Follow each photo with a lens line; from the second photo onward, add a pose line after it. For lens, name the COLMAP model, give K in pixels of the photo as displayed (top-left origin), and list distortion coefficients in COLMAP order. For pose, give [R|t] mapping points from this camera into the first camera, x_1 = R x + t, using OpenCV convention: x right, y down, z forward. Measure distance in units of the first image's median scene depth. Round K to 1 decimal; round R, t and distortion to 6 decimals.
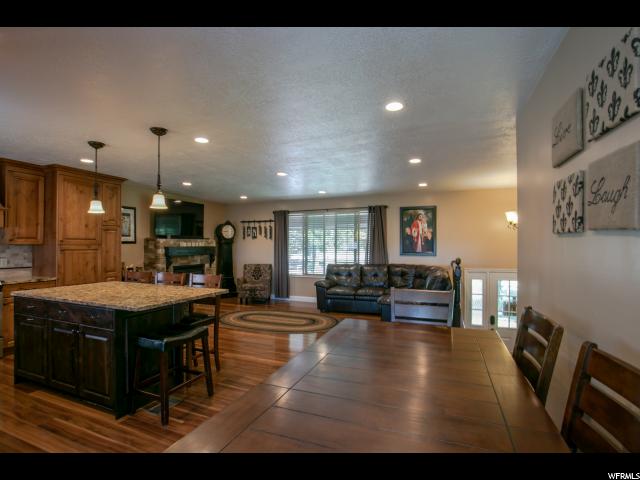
lens RADIAL K [[316.6, 0, 315.5], [0, 316.6, 243.8], [0, 0, 1]] dist [-0.057518, 0.022358]
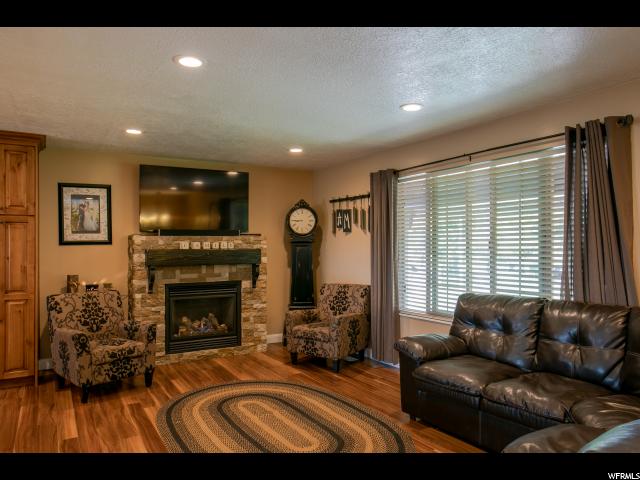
lens RADIAL K [[467.0, 0, 319.2], [0, 467.0, 244.4], [0, 0, 1]] dist [-0.019819, 0.023803]
pose [[0.799965, -0.006006, -0.600016, 0.265952], [0.007201, 0.999974, -0.000409, 0.001873], [0.600003, -0.003994, 0.799988, 0.472690]]
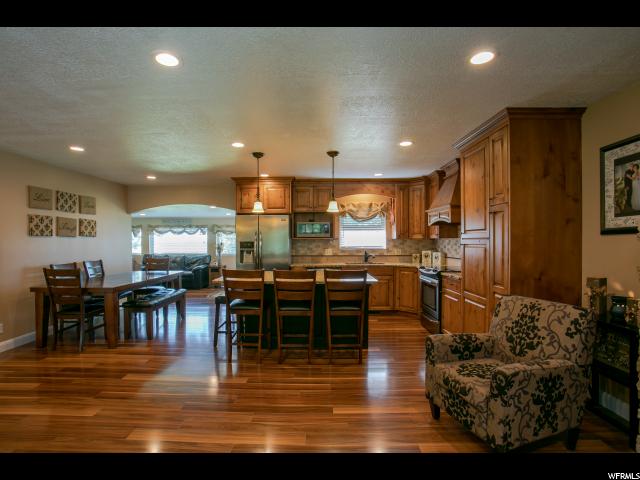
lens RADIAL K [[316.6, 0, 312.6], [0, 316.6, 243.6], [0, 0, 1]] dist [-0.057518, 0.022358]
pose [[-0.927852, 0.008377, -0.372855, -0.093089], [0.006497, 0.999959, 0.006299, 0.006031], [0.372892, 0.003422, -0.927868, 1.053821]]
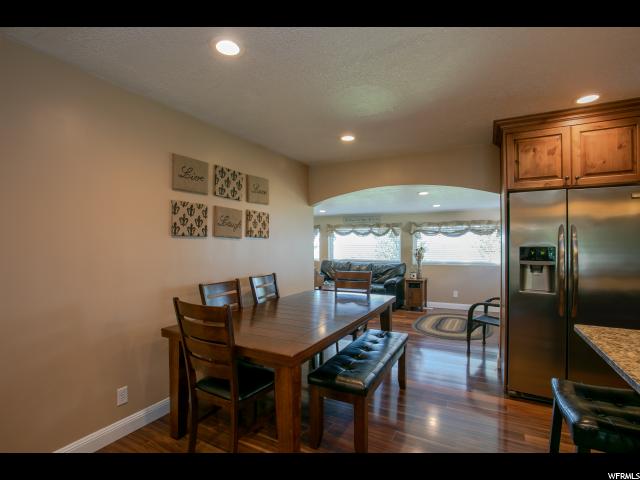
lens RADIAL K [[316.6, 0, 321.6], [0, 316.6, 240.9], [0, 0, 1]] dist [-0.057518, 0.022358]
pose [[-0.996239, 0.003045, 0.086594, -0.007328], [0.001768, 0.999889, -0.014815, 0.002737], [-0.086629, -0.014606, -0.996134, 0.624431]]
